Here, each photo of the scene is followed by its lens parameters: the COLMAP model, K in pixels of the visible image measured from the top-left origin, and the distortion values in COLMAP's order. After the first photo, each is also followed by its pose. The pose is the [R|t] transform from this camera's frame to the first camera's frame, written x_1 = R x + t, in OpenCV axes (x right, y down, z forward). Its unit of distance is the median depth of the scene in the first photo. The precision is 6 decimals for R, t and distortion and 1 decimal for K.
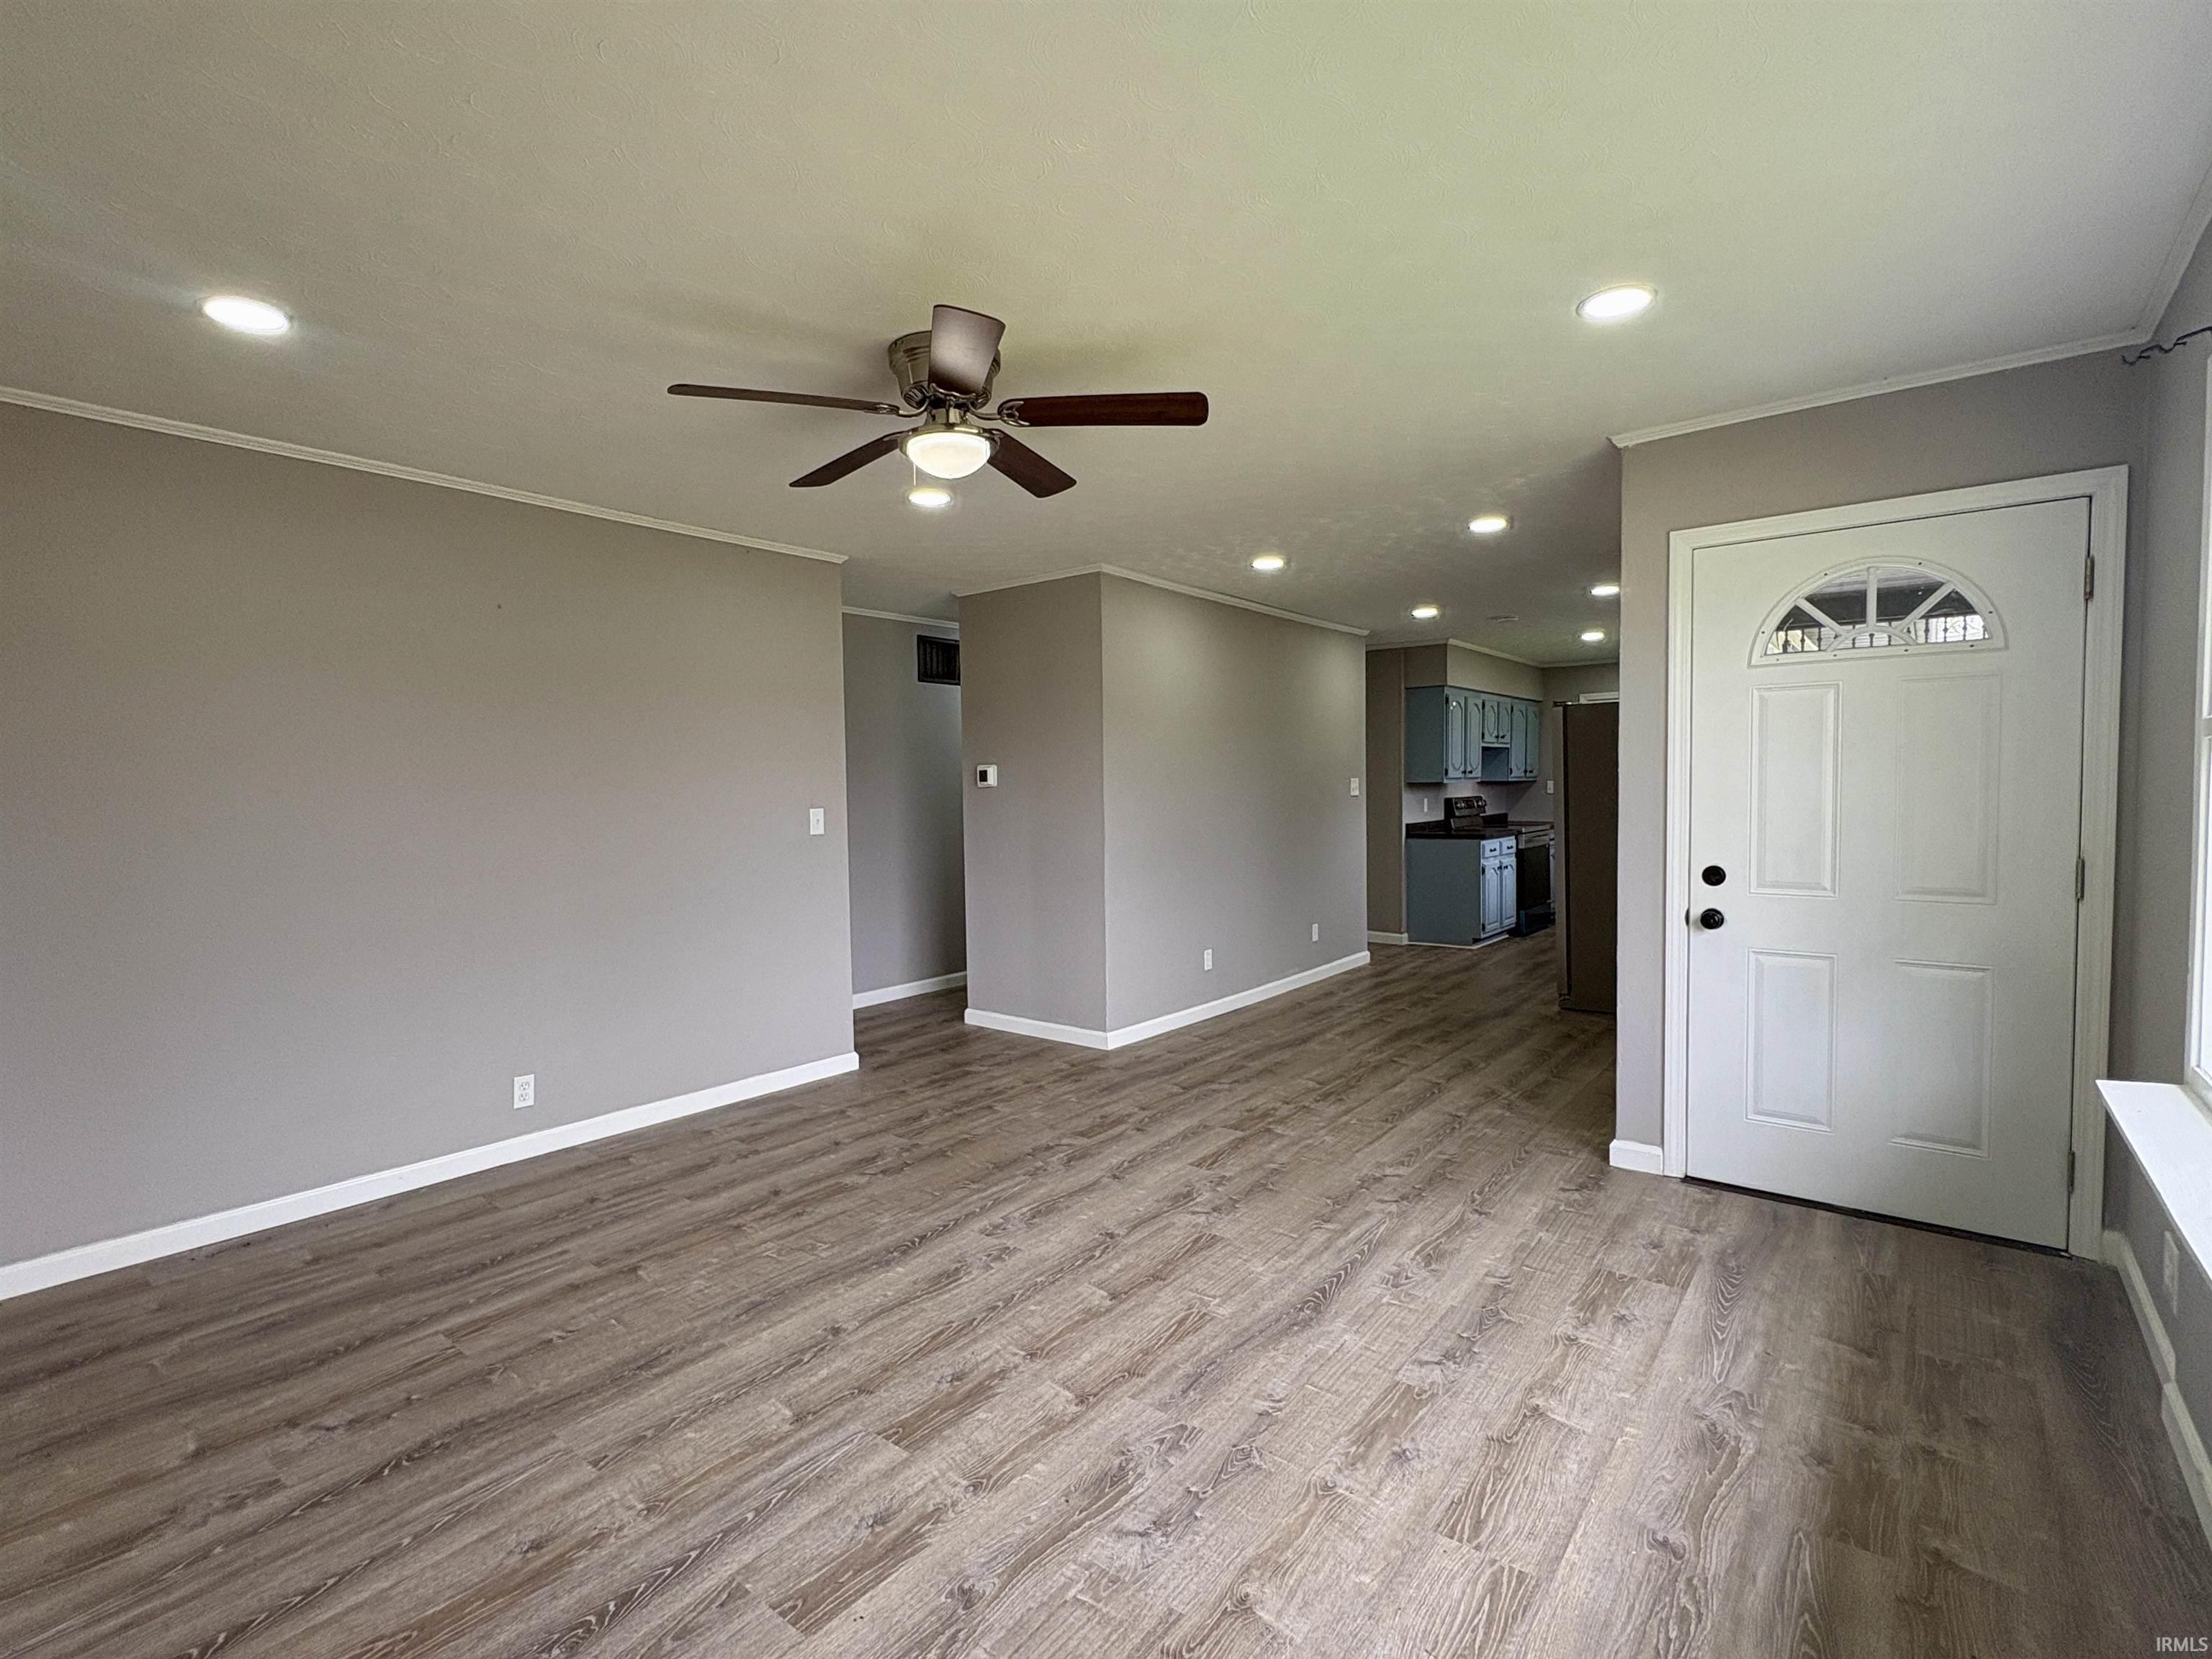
lens RADIAL K [[1026.7, 0, 1115.3], [0, 1026.7, 821.4], [0, 0, 1]] dist [0.000792, 0.000641]
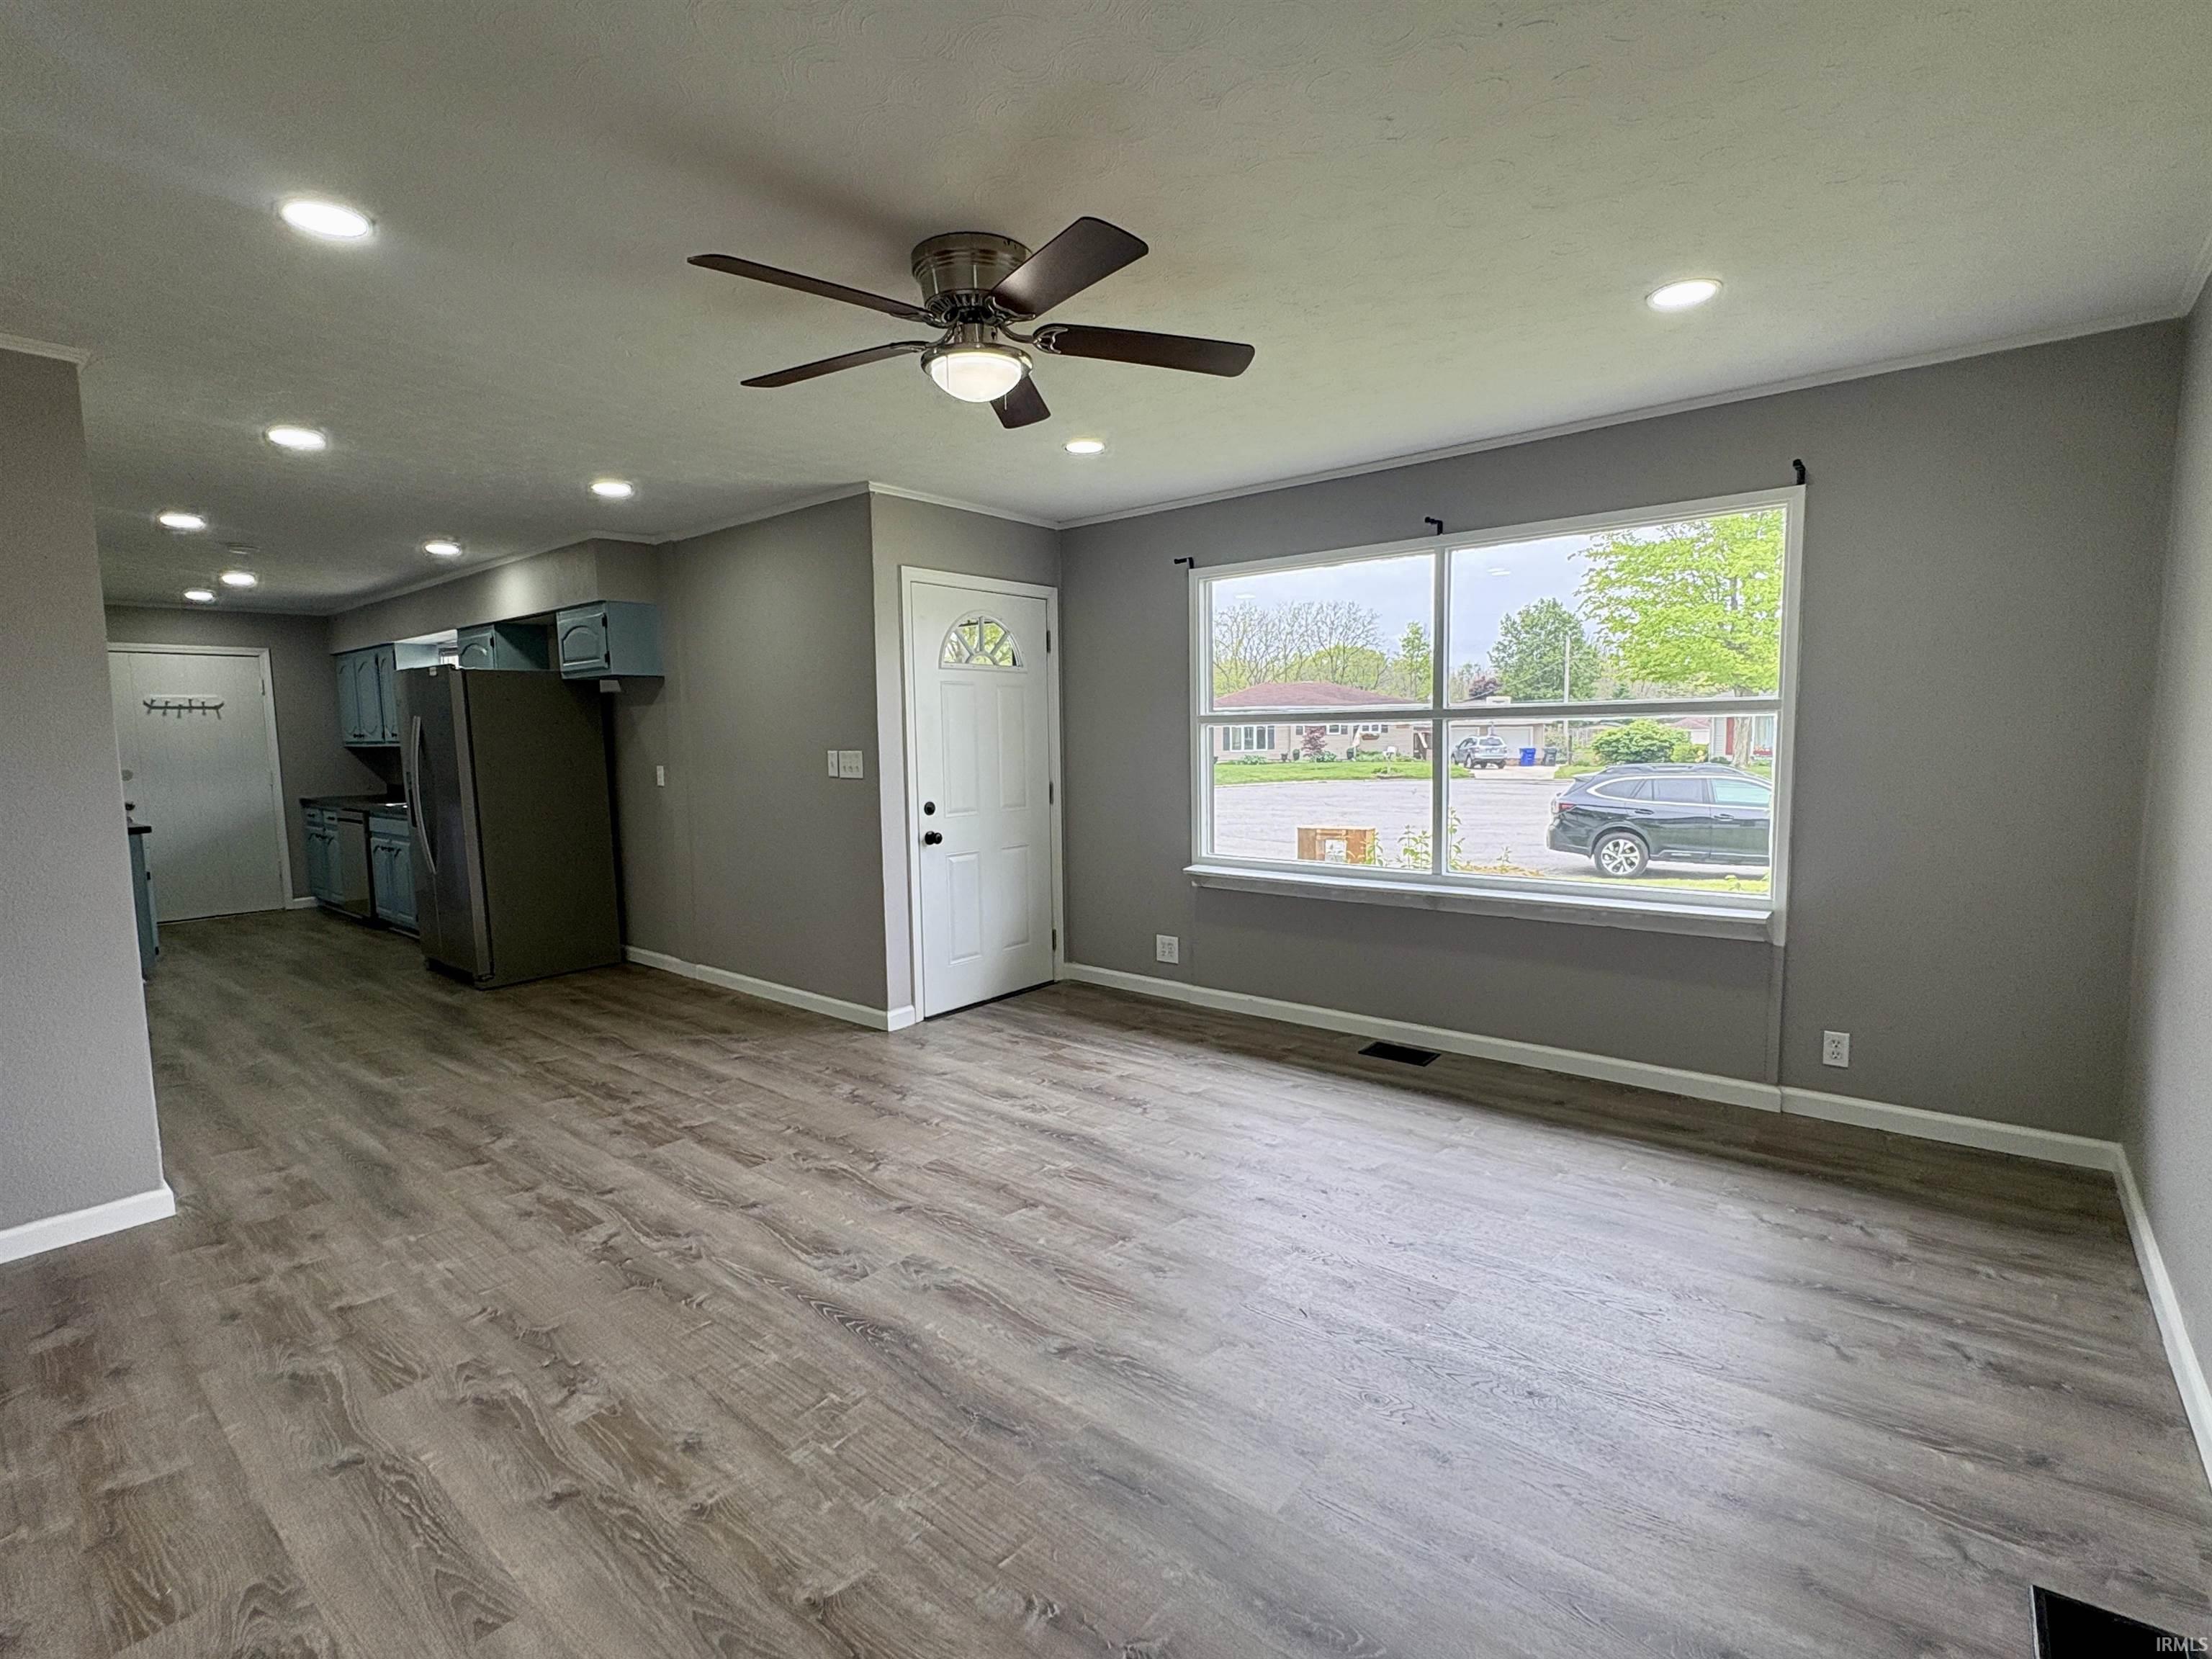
lens RADIAL K [[1026.7, 0, 1092.1], [0, 1026.7, 824.3], [0, 0, 1]] dist [0.000792, 0.000641]
pose [[0.030722, -0.073573, 0.996817, -0.872258], [0.051784, 0.996065, 0.071922, -0.018528], [-0.998186, 0.049410, 0.034411, 0.712649]]
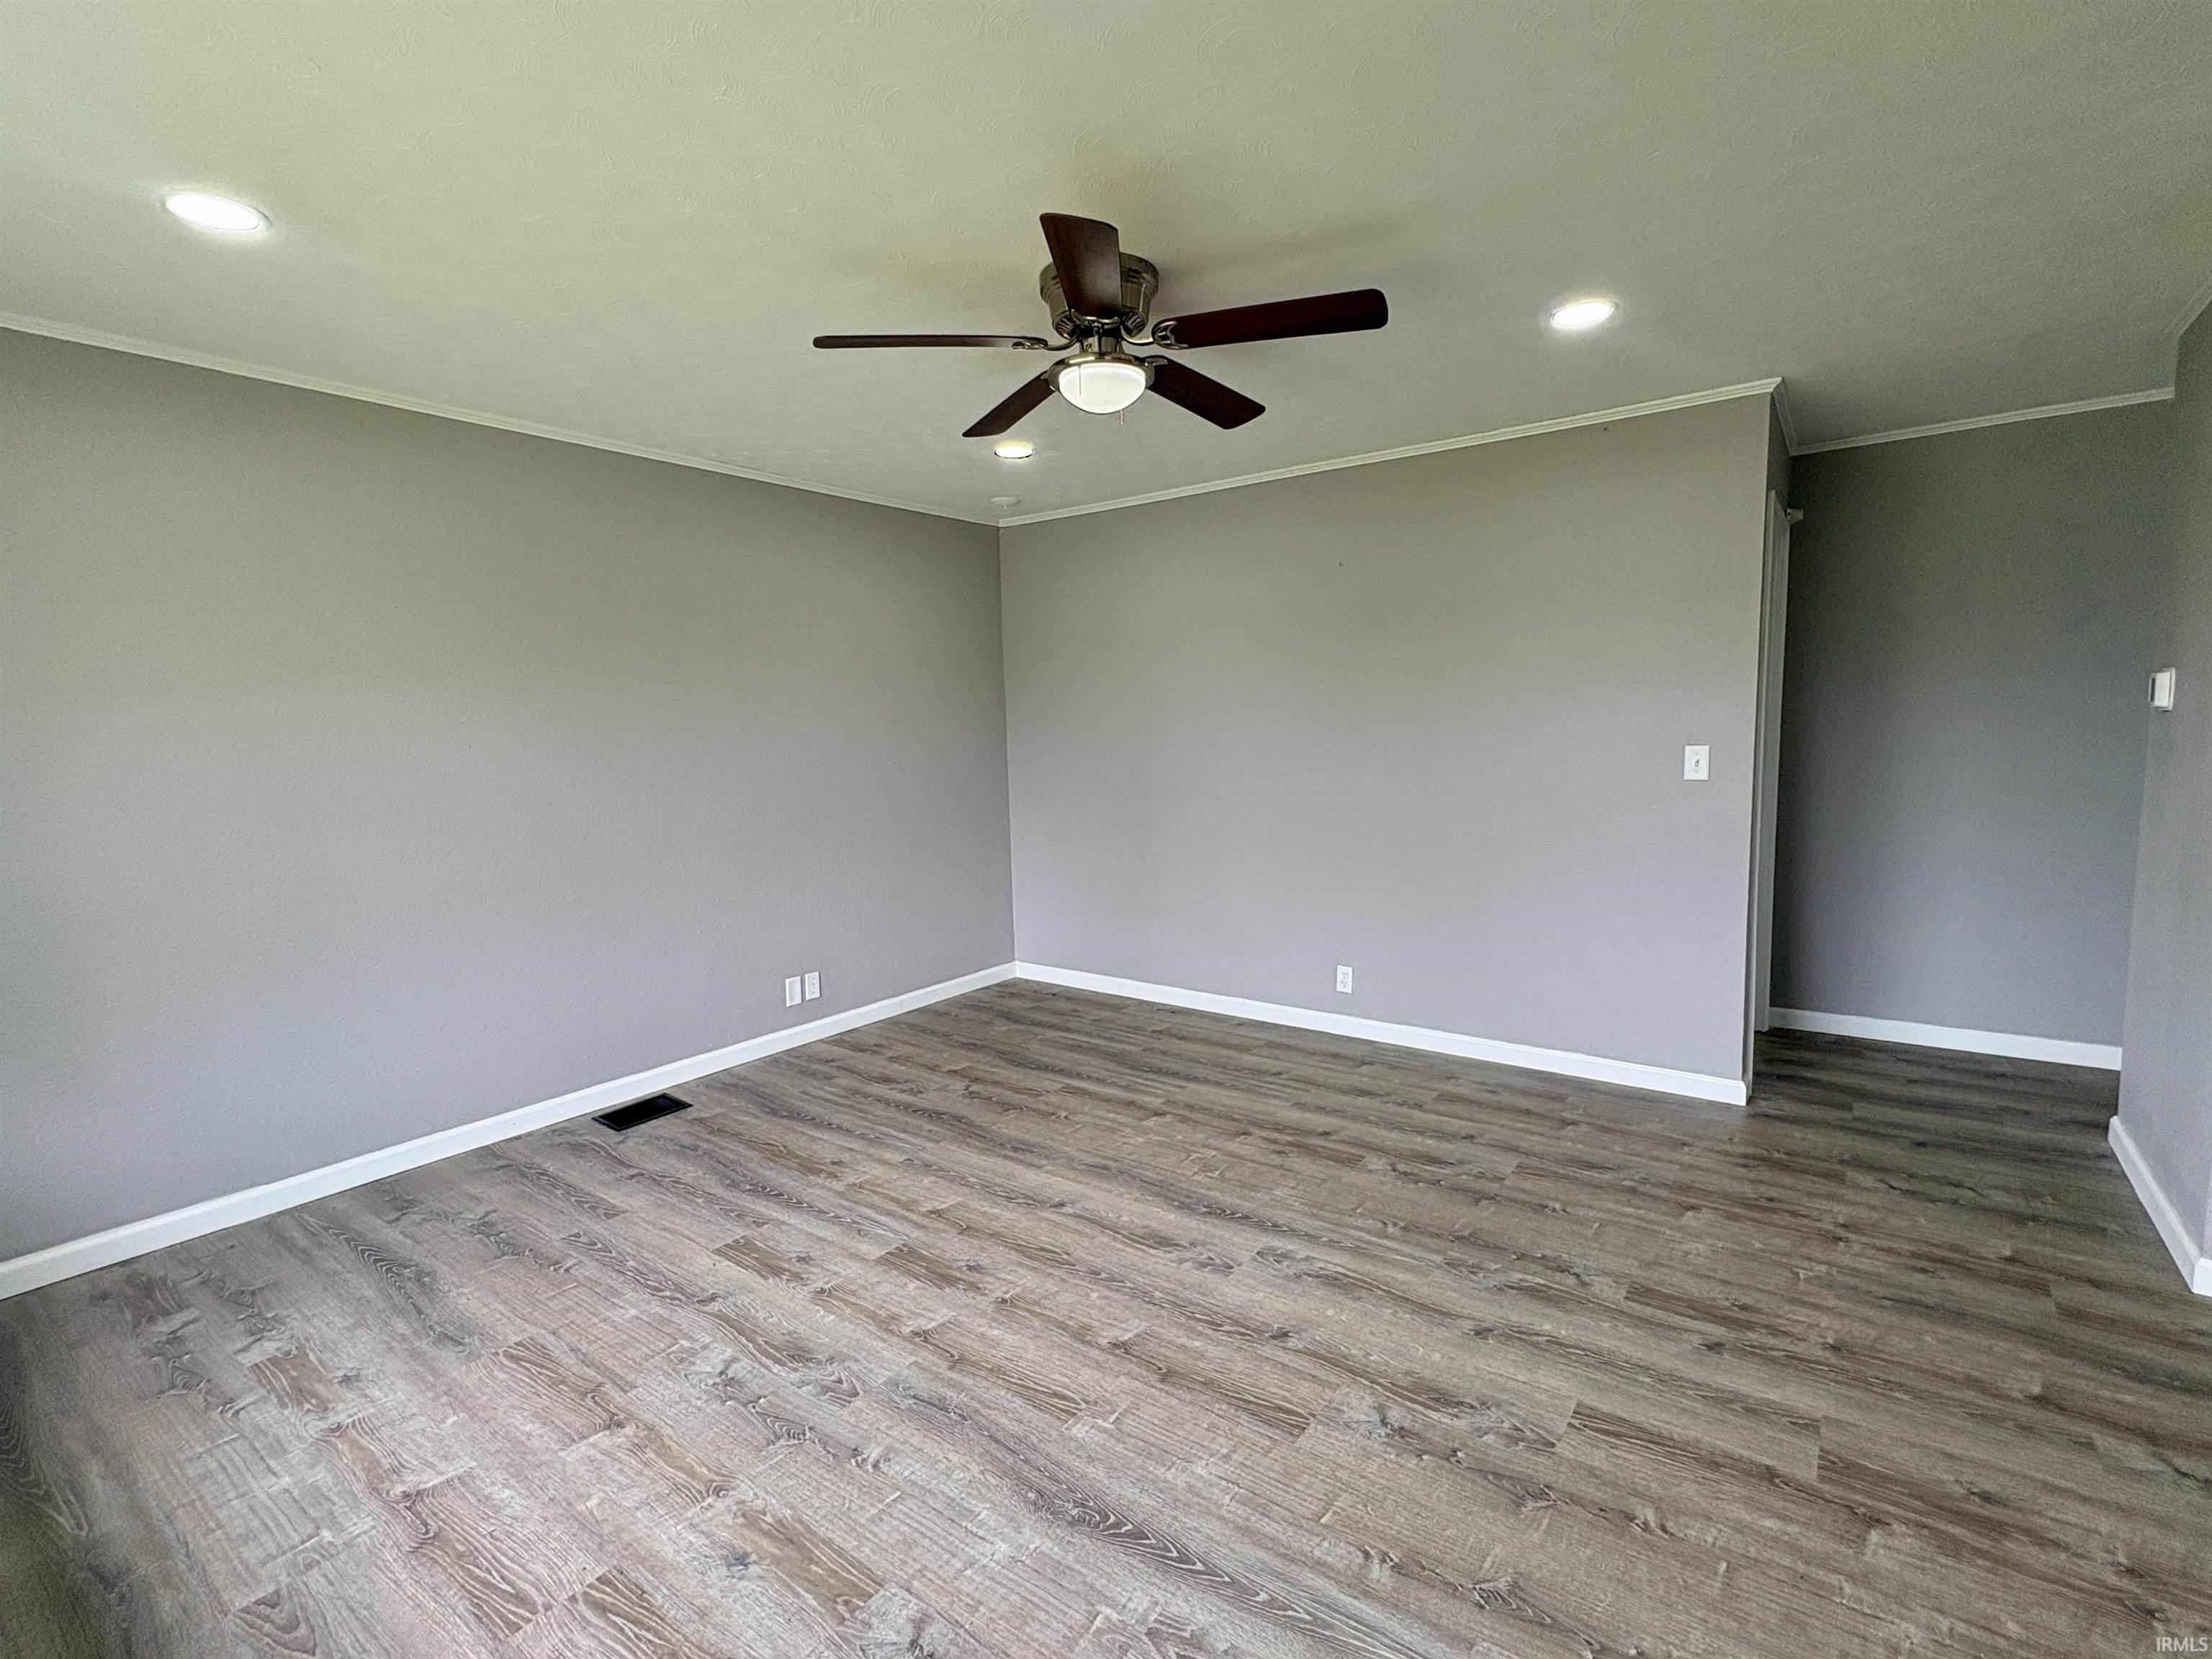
lens RADIAL K [[1026.7, 0, 1096.0], [0, 1026.7, 819.7], [0, 0, 1]] dist [0.000792, 0.000641]
pose [[0.027694, 0.111538, -0.993374, 0.653109], [-0.008201, 0.993747, 0.111351, -0.056235], [0.999583, 0.005063, 0.028436, 0.776918]]
